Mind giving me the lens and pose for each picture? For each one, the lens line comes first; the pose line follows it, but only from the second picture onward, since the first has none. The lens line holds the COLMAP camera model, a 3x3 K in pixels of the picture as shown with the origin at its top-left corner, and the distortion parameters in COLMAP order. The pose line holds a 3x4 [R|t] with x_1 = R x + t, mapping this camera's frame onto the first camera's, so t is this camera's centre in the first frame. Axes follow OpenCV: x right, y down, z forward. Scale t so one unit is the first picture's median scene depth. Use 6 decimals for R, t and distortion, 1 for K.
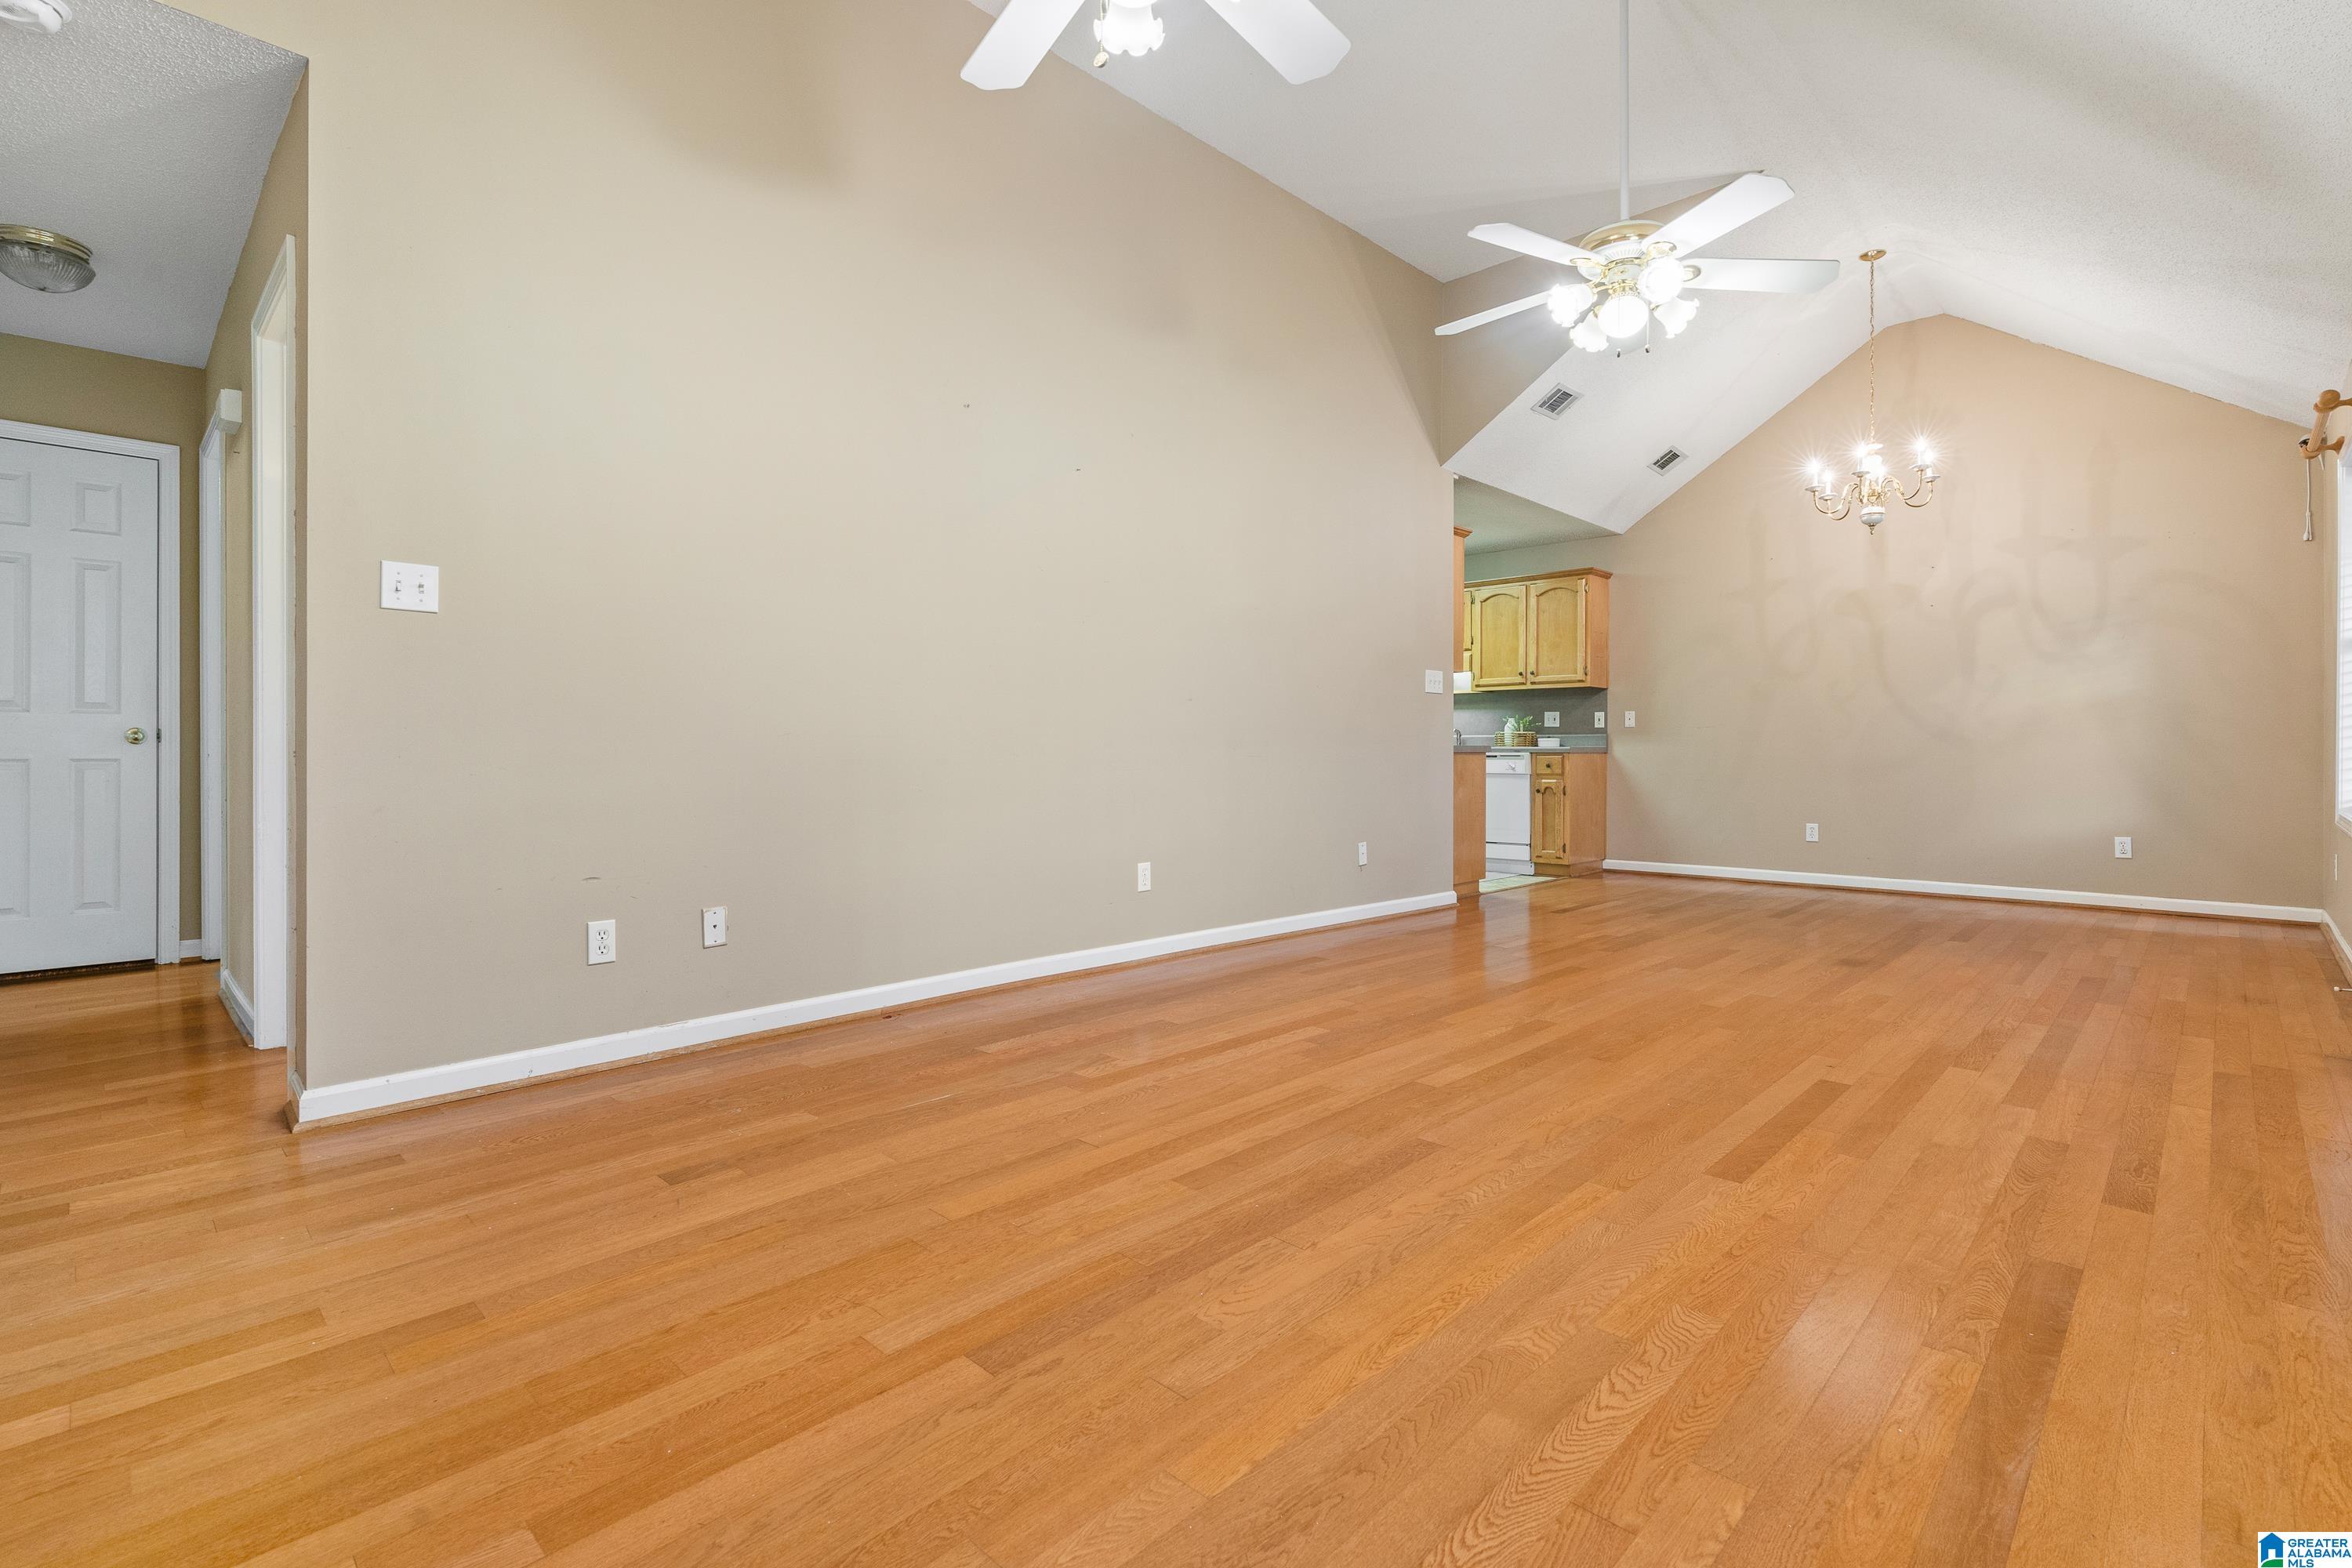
lens RADIAL K [[1076.1, 0, 1174.1], [0, 1076.1, 750.5], [0, 0, 1]] dist [-0.009100, 0.002688]
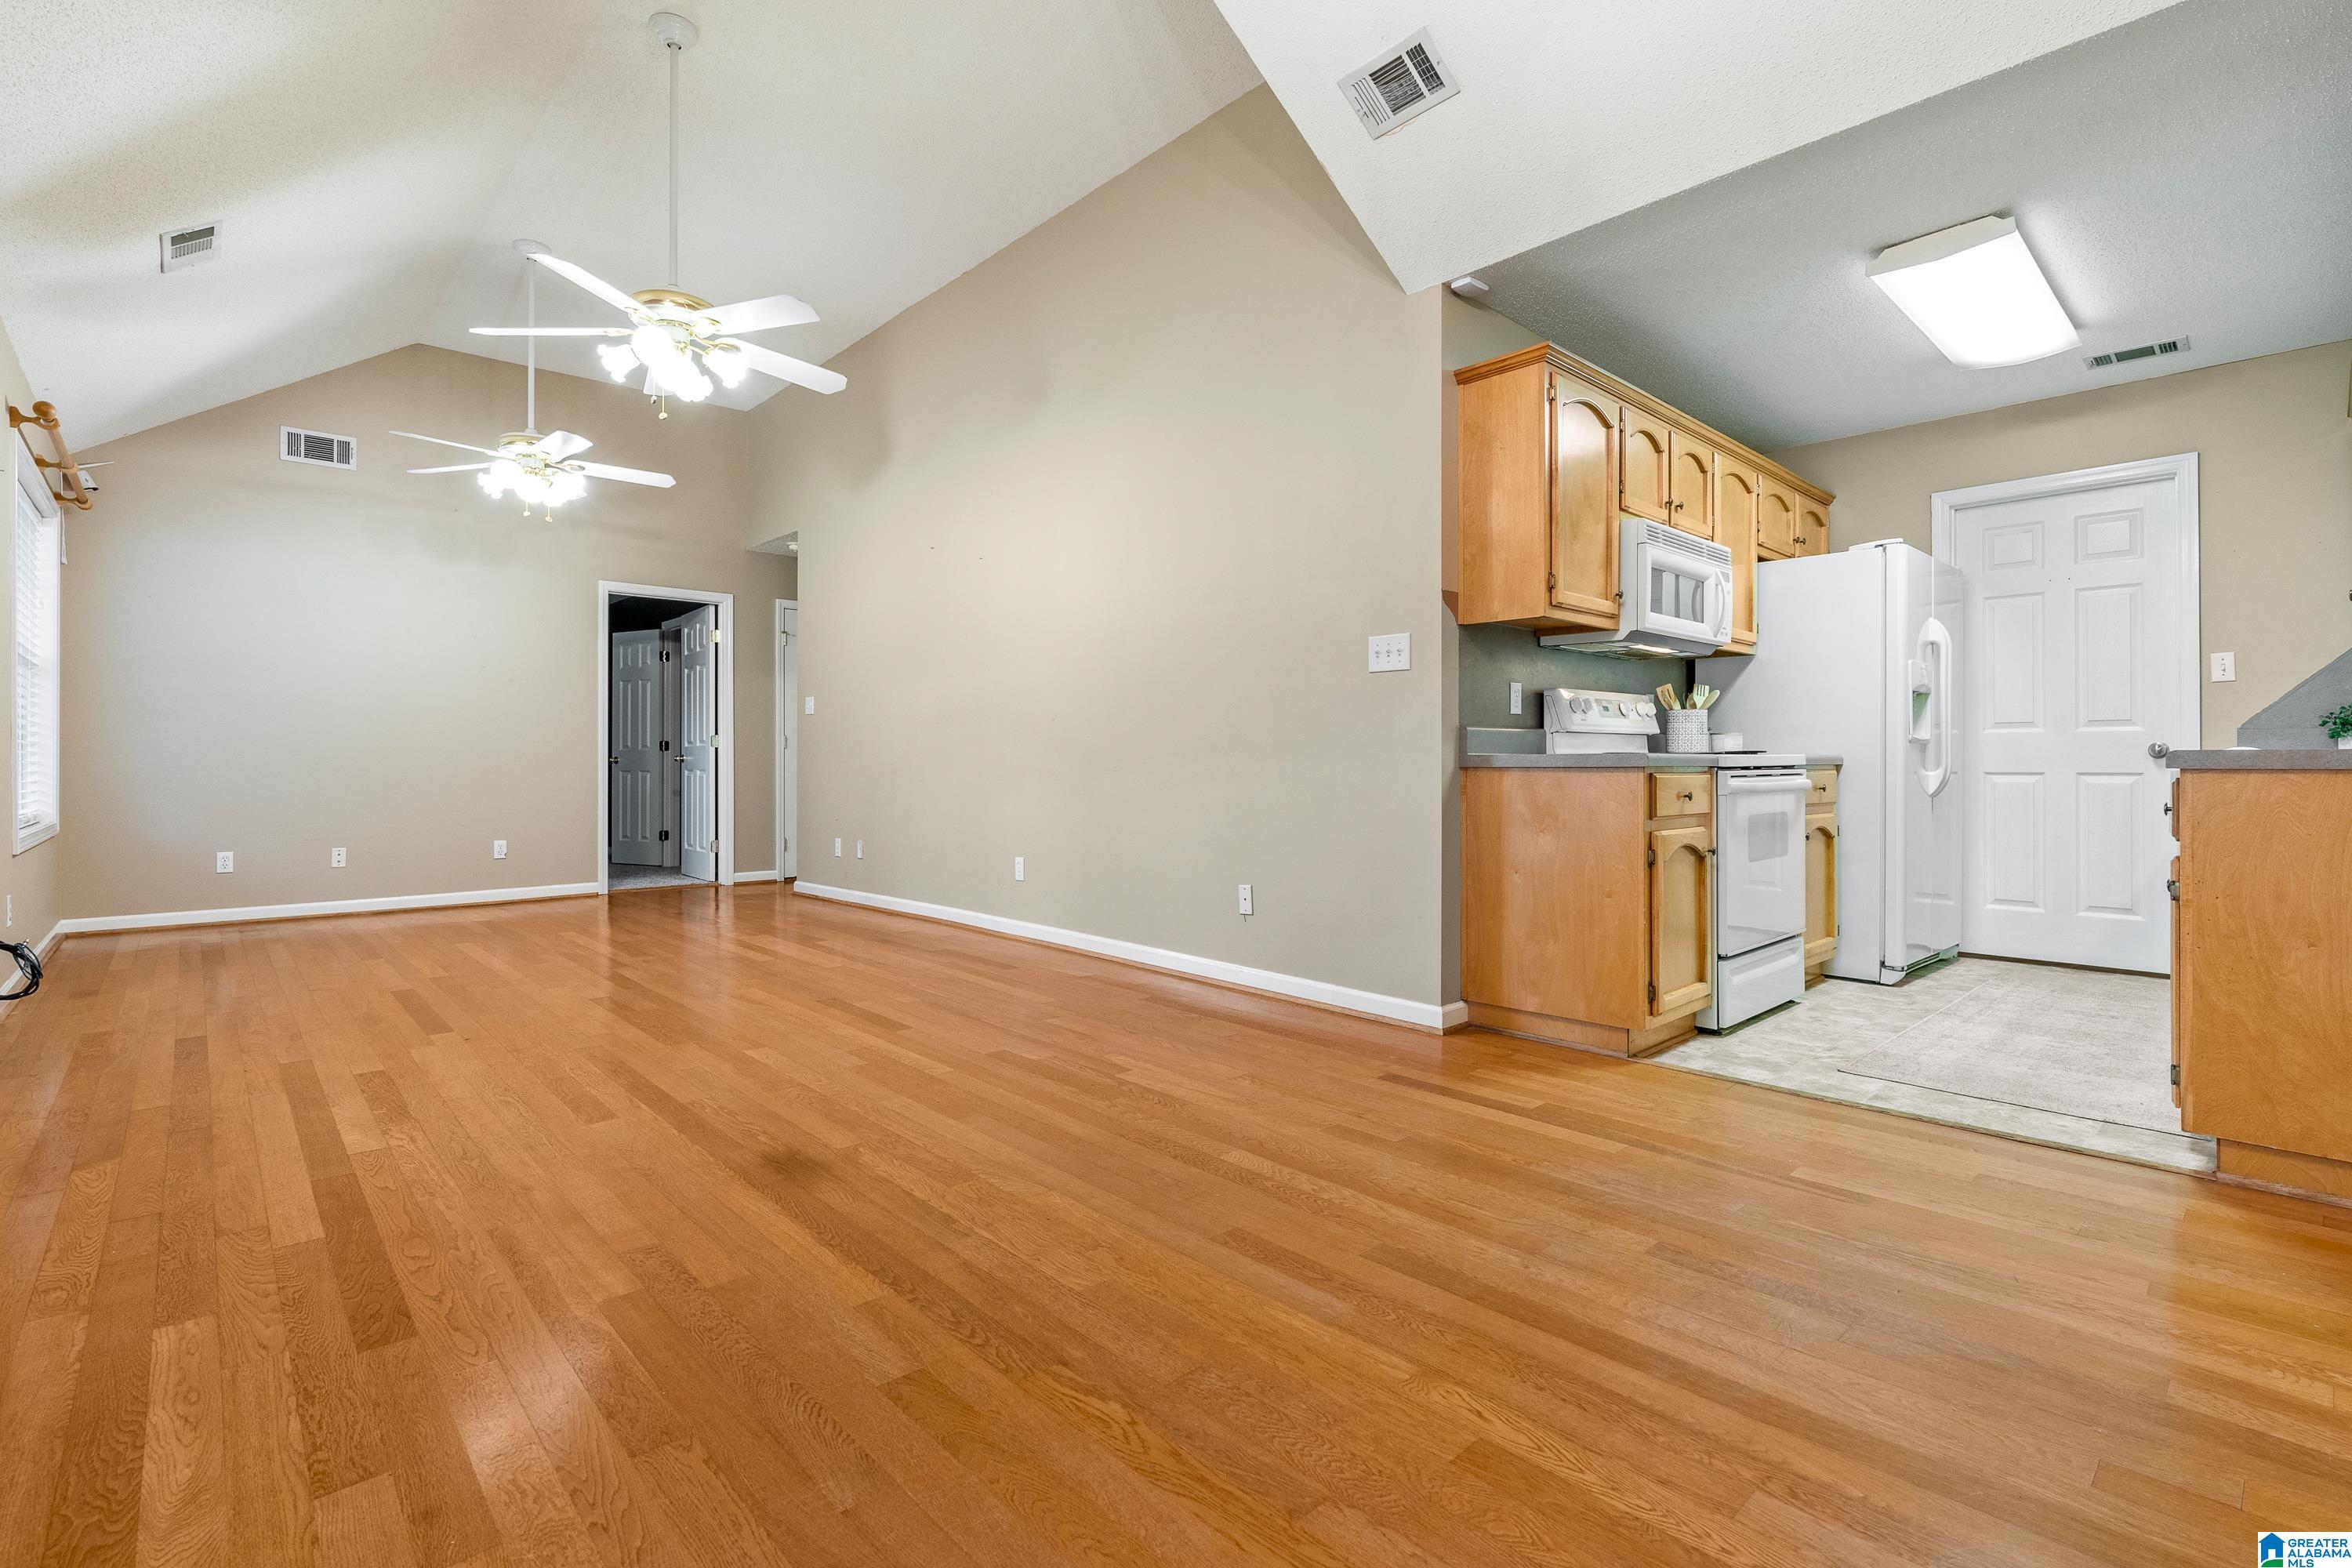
lens RADIAL K [[1076.1, 0, 1181.7], [0, 1076.1, 755.0], [0, 0, 1]] dist [-0.009100, 0.002688]
pose [[-0.049096, -0.010258, -0.998741, 0.699358], [0.000719, 0.999947, -0.010306, 0.000849], [0.998794, -0.001224, -0.049086, 0.738126]]
